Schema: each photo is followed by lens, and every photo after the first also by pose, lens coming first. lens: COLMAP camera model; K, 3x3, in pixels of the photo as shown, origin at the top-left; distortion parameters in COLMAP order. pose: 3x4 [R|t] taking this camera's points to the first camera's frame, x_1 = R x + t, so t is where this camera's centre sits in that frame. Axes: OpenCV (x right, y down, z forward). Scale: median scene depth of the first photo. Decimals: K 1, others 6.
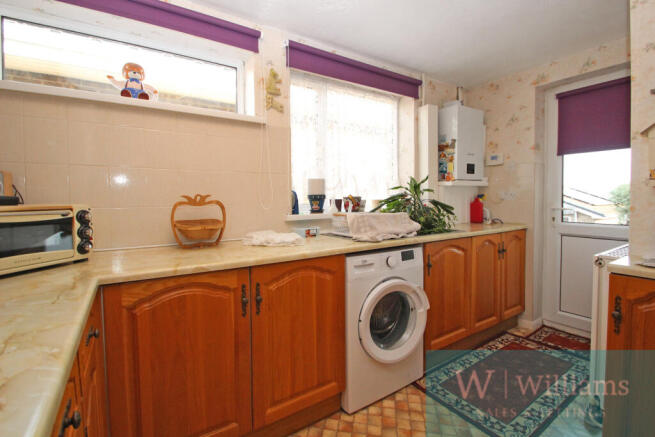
lens RADIAL K [[296.0, 0, 329.5], [0, 296.0, 209.5], [0, 0, 1]] dist [0.003213, 0.000288]
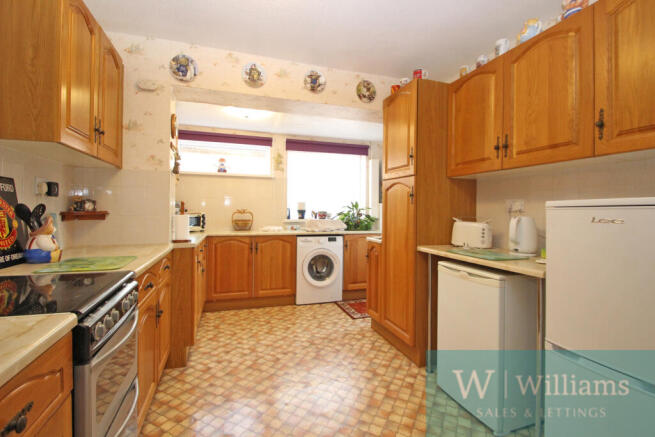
lens RADIAL K [[296.0, 0, 329.5], [0, 296.0, 209.5], [0, 0, 1]] dist [0.003213, 0.000288]
pose [[0.964651, 0.015989, -0.263046, 0.798218], [-0.029287, 0.998479, -0.046710, 0.041587], [0.261899, 0.052763, 0.963652, -1.049585]]
